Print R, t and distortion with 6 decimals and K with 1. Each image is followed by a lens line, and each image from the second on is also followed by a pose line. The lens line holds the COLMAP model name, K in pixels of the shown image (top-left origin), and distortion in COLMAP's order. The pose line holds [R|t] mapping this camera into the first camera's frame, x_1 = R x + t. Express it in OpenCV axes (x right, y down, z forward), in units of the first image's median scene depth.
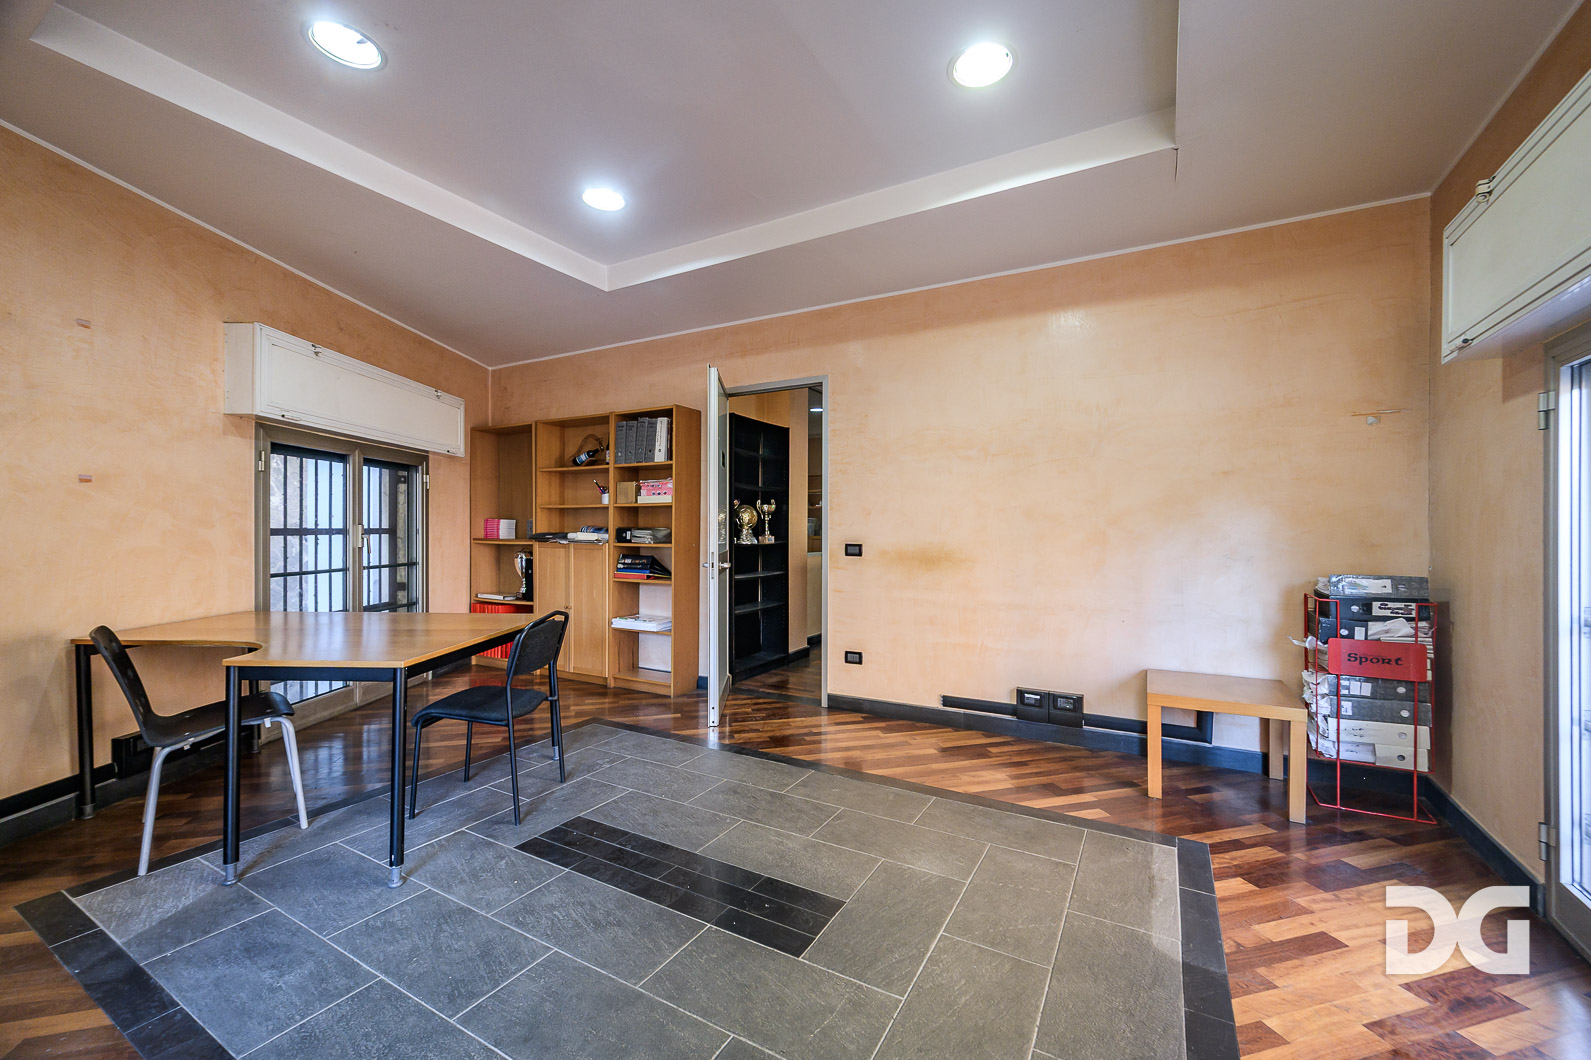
lens RADIAL K [[635.1, 0, 807.4], [0, 635.1, 526.6], [0, 0, 1]] dist [0.000359, -0.002027]
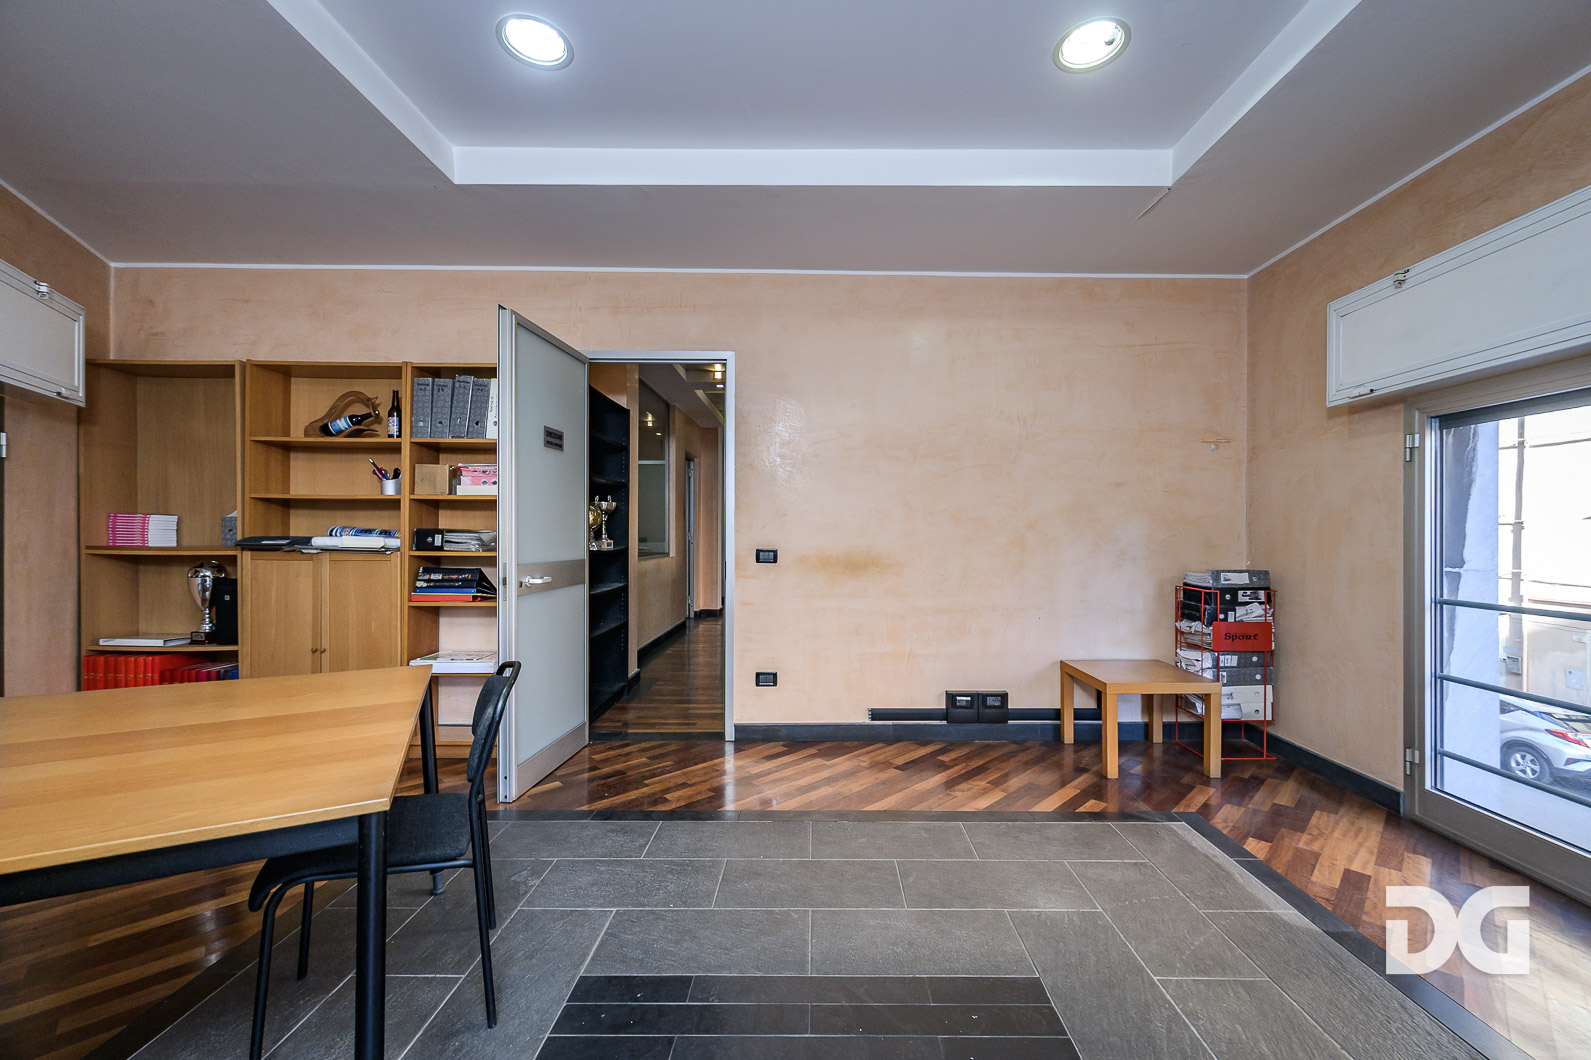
lens RADIAL K [[635.1, 0, 794.3], [0, 635.1, 529.7], [0, 0, 1]] dist [0.000359, -0.002027]
pose [[0.870500, 0.004056, 0.492151, -0.350864], [-0.004302, 0.999991, -0.000632, 0.001186], [-0.492149, -0.001567, 0.870510, 0.237821]]
